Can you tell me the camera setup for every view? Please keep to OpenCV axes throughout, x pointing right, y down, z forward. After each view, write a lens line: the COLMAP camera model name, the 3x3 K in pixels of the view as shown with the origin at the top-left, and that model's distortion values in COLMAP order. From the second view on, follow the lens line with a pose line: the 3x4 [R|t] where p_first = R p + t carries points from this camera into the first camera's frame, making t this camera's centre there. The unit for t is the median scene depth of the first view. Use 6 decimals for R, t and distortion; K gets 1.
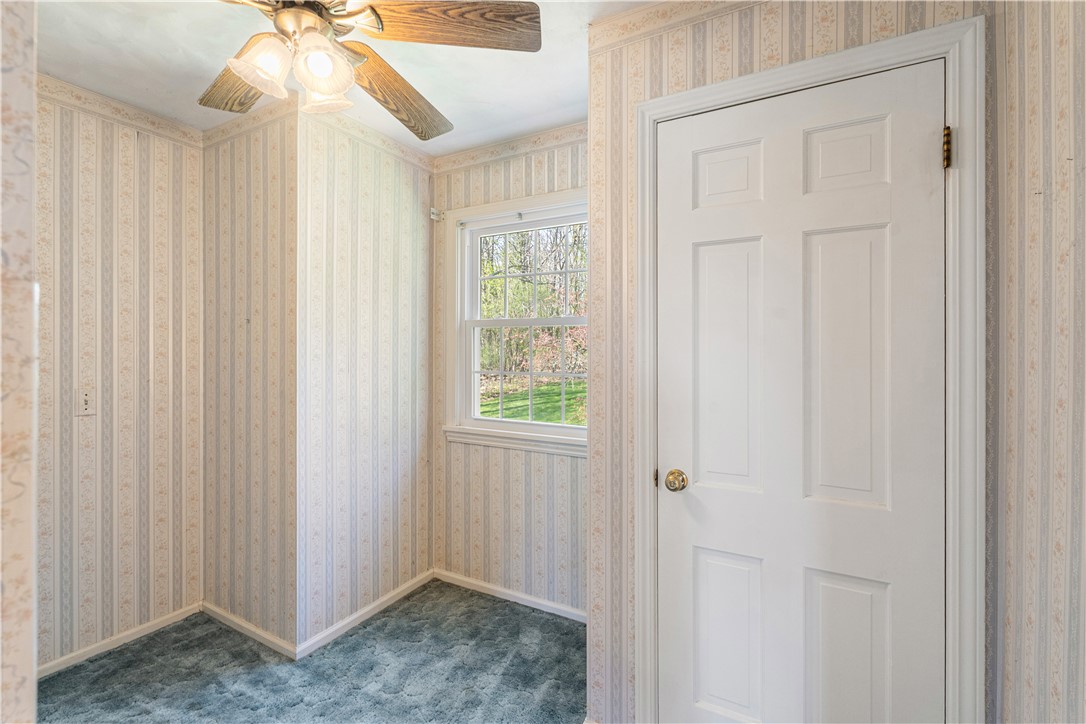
lens RADIAL K [[490.6, 0, 545.9], [0, 490.6, 353.7], [0, 0, 1]] dist [-0.004092, 0.000386]
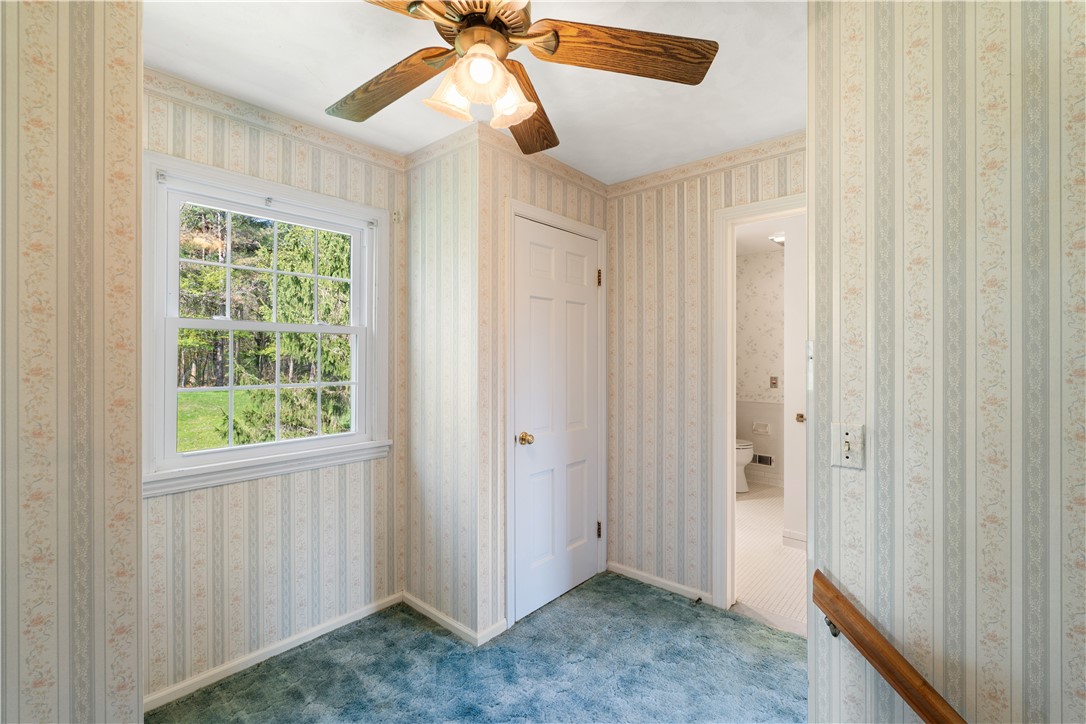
lens RADIAL K [[490.6, 0, 545.9], [0, 490.6, 353.7], [0, 0, 1]] dist [-0.004092, 0.000386]
pose [[0.185998, 0.002987, 0.982546, -0.835950], [0.005511, 0.999976, -0.004083, -0.010480], [-0.982535, 0.006174, 0.185977, 0.389482]]
